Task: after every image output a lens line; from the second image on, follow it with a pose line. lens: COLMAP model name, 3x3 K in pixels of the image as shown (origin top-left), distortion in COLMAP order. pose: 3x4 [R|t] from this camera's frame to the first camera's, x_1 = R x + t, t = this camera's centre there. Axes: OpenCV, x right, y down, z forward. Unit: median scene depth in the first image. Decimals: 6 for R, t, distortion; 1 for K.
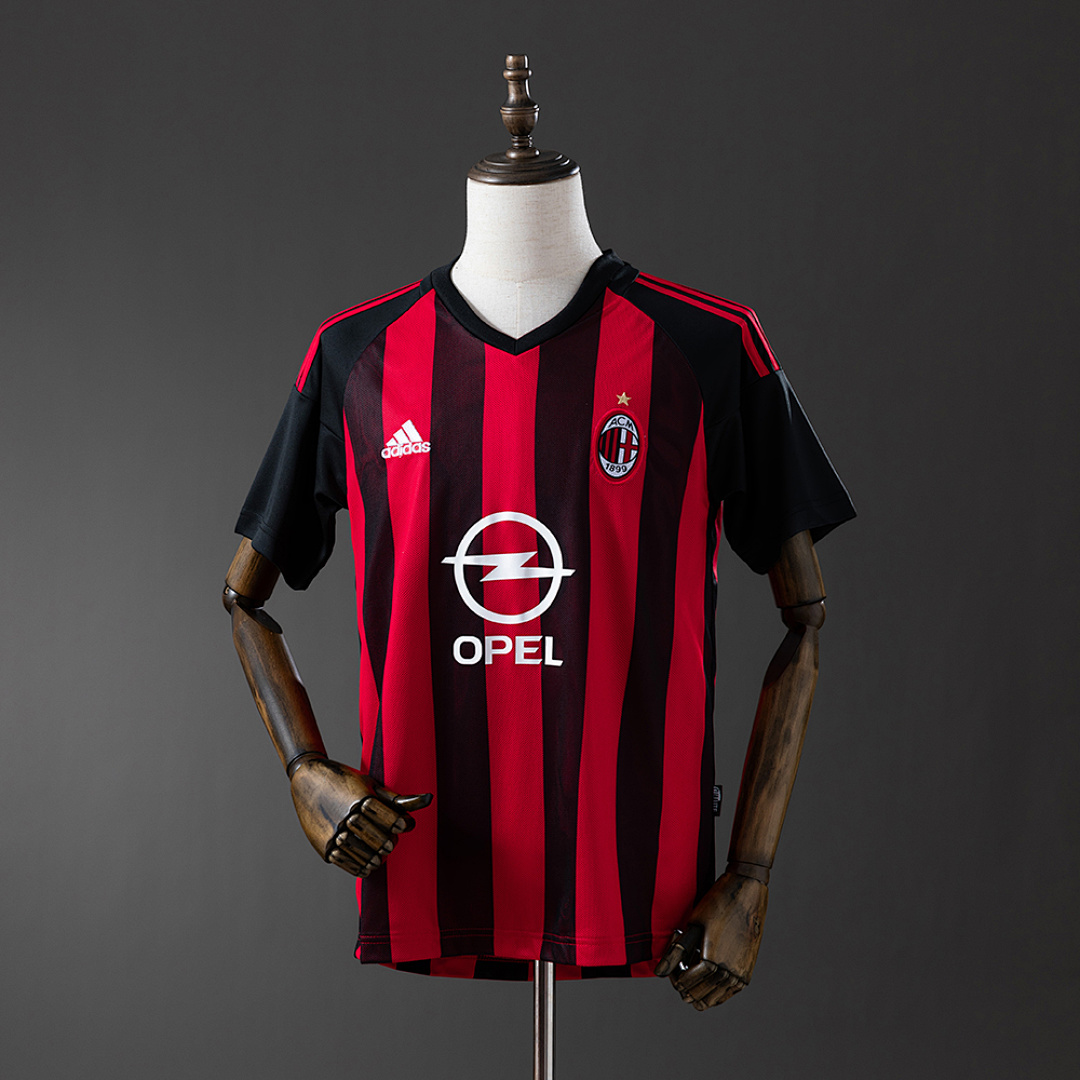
lens RADIAL K [[2893.9, 0, 538.5], [0, 2893.9, 539.0], [0, 0, 1]] dist [-0.060780, 0.000000]
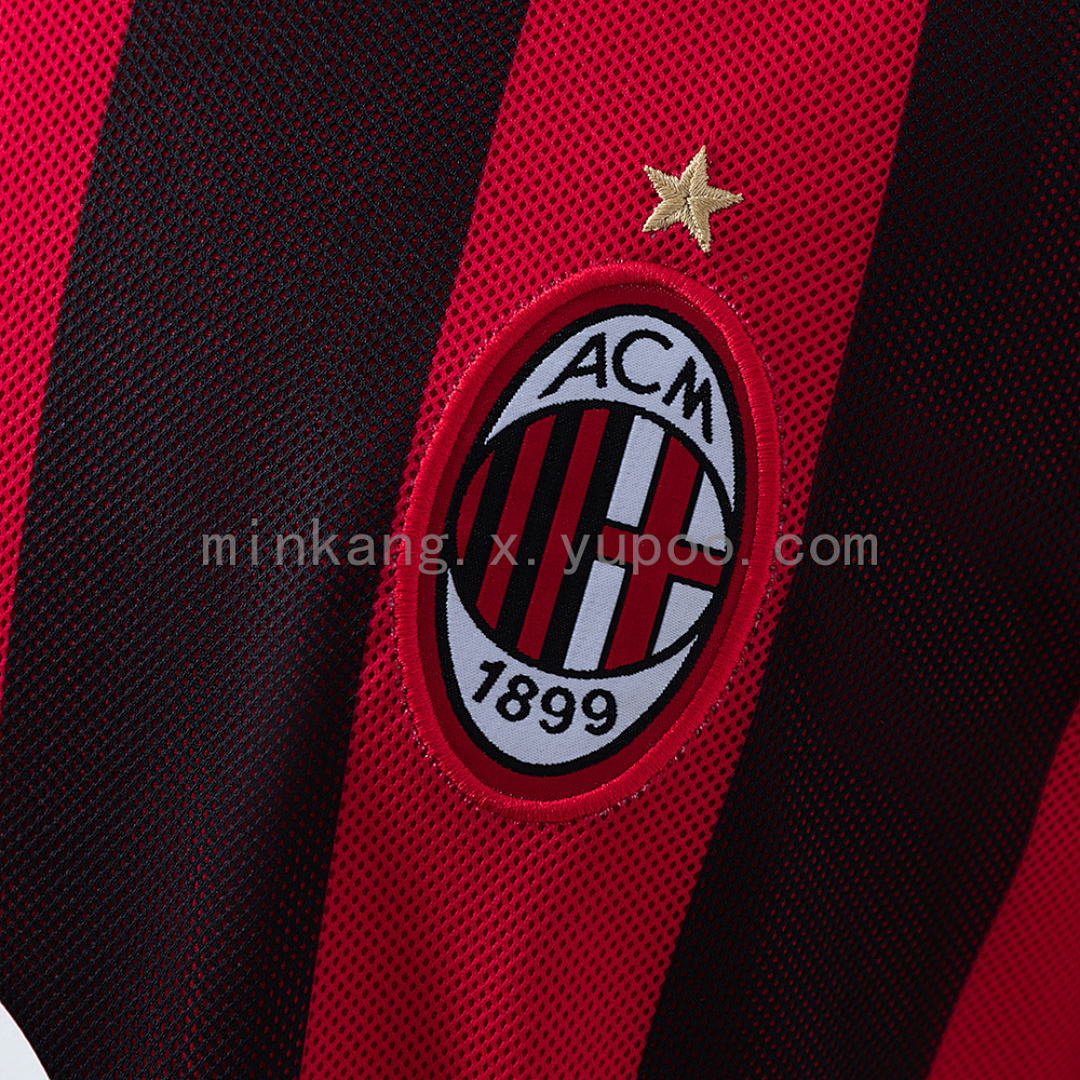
lens RADIAL K [[2893.9, 0, 541.7], [0, 2893.9, 534.1], [0, 0, 1]] dist [-0.060780, 0.000000]
pose [[0.982752, 0.144656, -0.115206, 0.041366], [-0.111431, 0.960403, 0.255359, -0.068124], [0.147584, -0.238117, 0.959958, 0.853808]]
